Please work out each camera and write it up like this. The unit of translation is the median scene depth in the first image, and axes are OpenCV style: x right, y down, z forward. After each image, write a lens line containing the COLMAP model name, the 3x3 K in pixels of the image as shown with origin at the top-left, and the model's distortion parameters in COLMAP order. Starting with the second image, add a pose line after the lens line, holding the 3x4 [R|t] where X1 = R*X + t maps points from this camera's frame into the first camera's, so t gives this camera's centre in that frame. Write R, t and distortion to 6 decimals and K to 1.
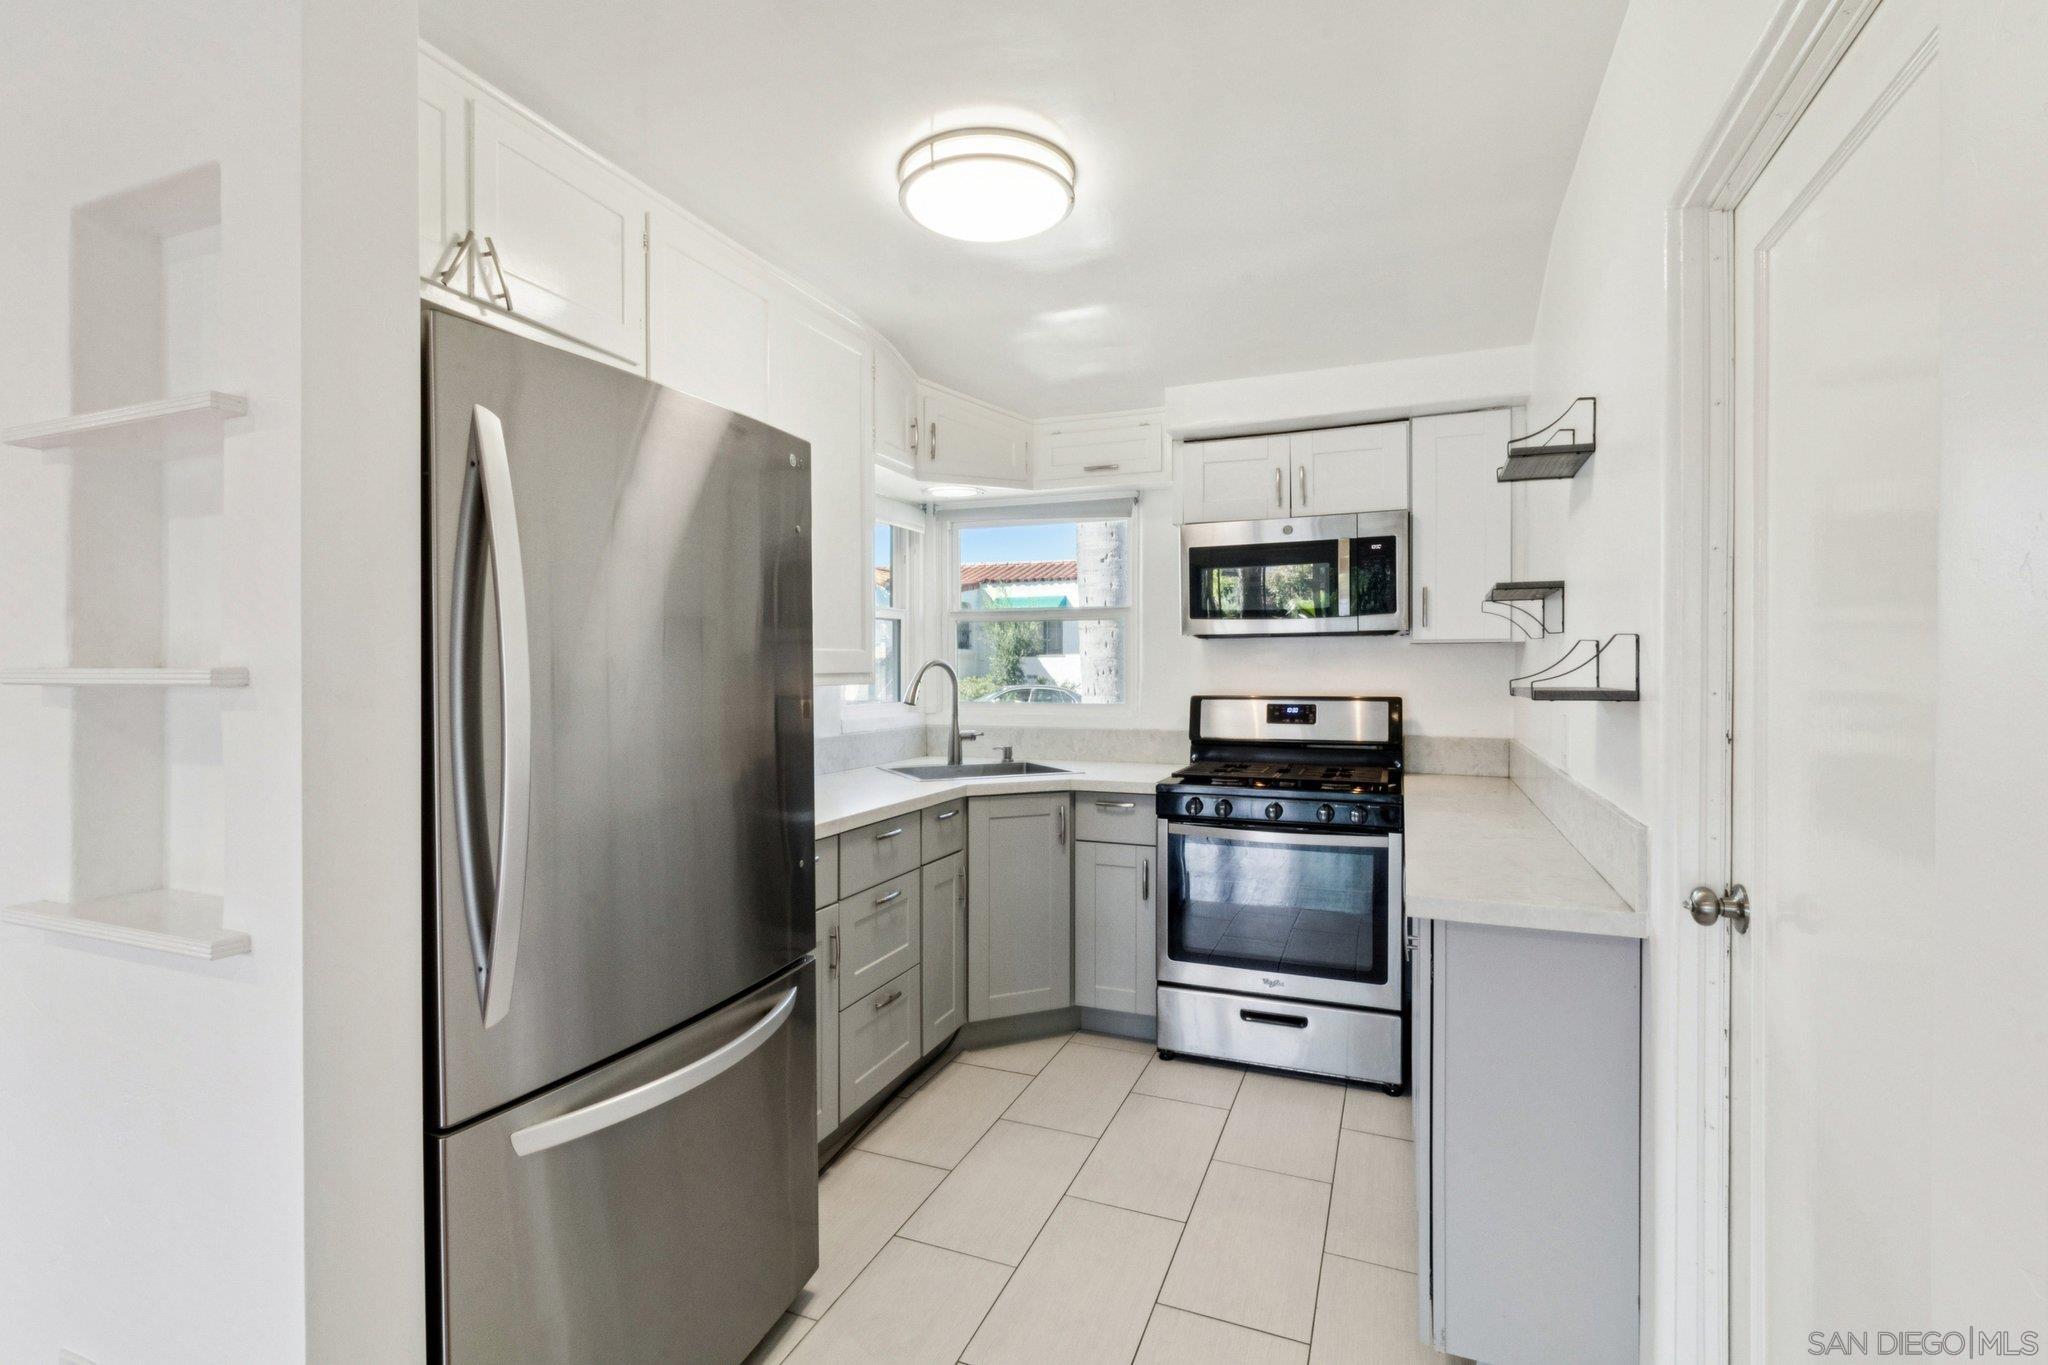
lens RADIAL K [[954.2, 0, 1011.9], [0, 954.2, 666.9], [0, 0, 1]] dist [0.001337, -0.001606]
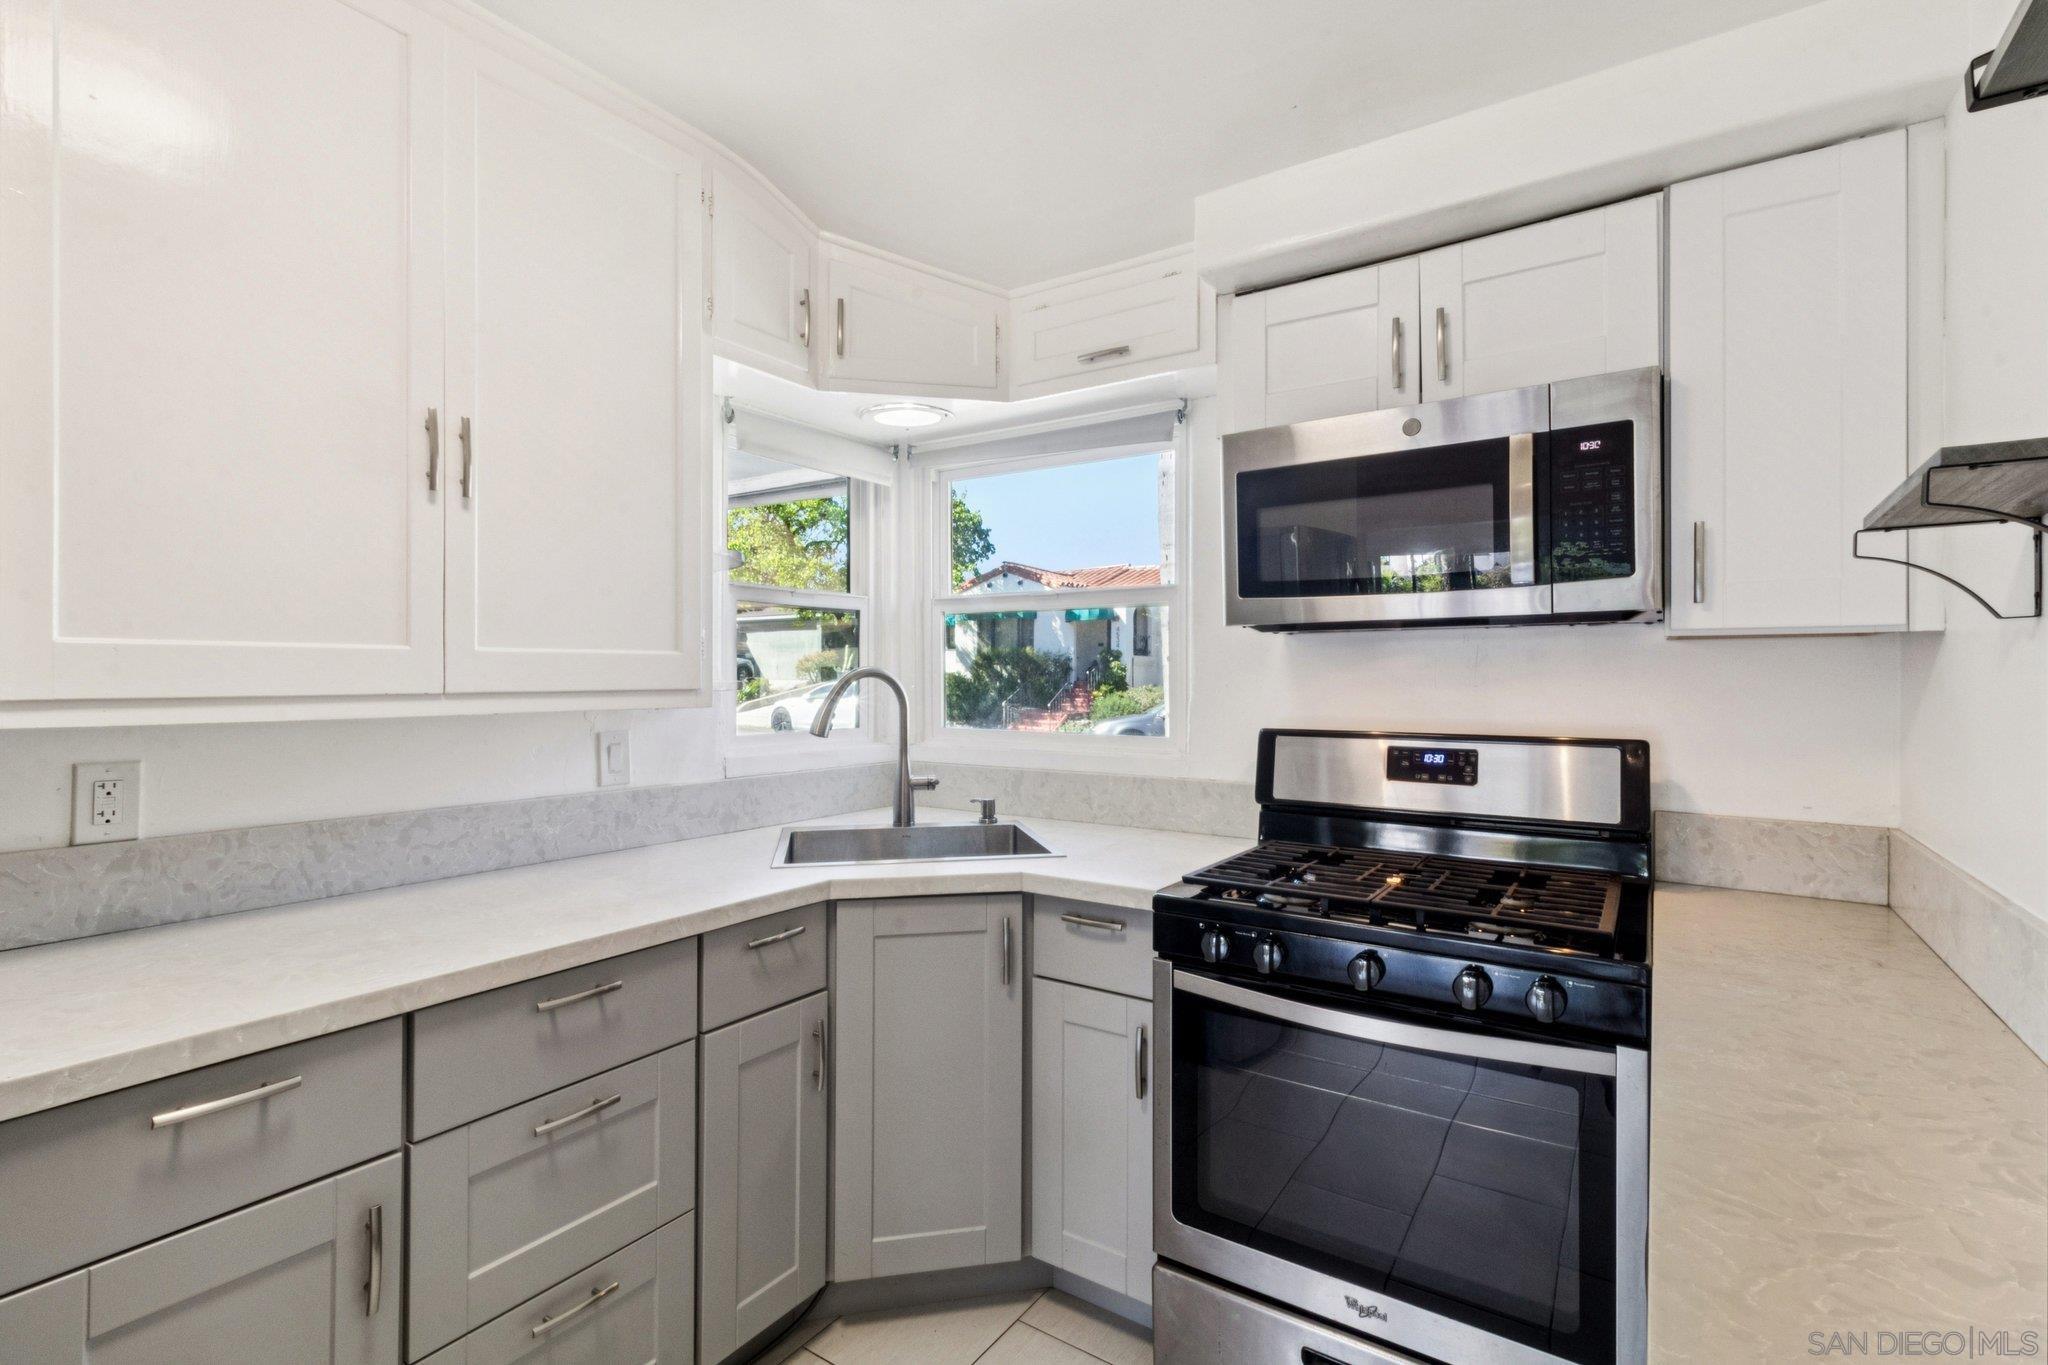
lens RADIAL K [[954.2, 0, 1026.3], [0, 954.2, 665.4], [0, 0, 1]] dist [0.001337, -0.001606]
pose [[0.980866, 0.001125, -0.194680, 0.180714], [-0.003106, 0.999946, -0.009868, -0.003366], [0.194658, 0.010284, 0.980817, 0.432146]]
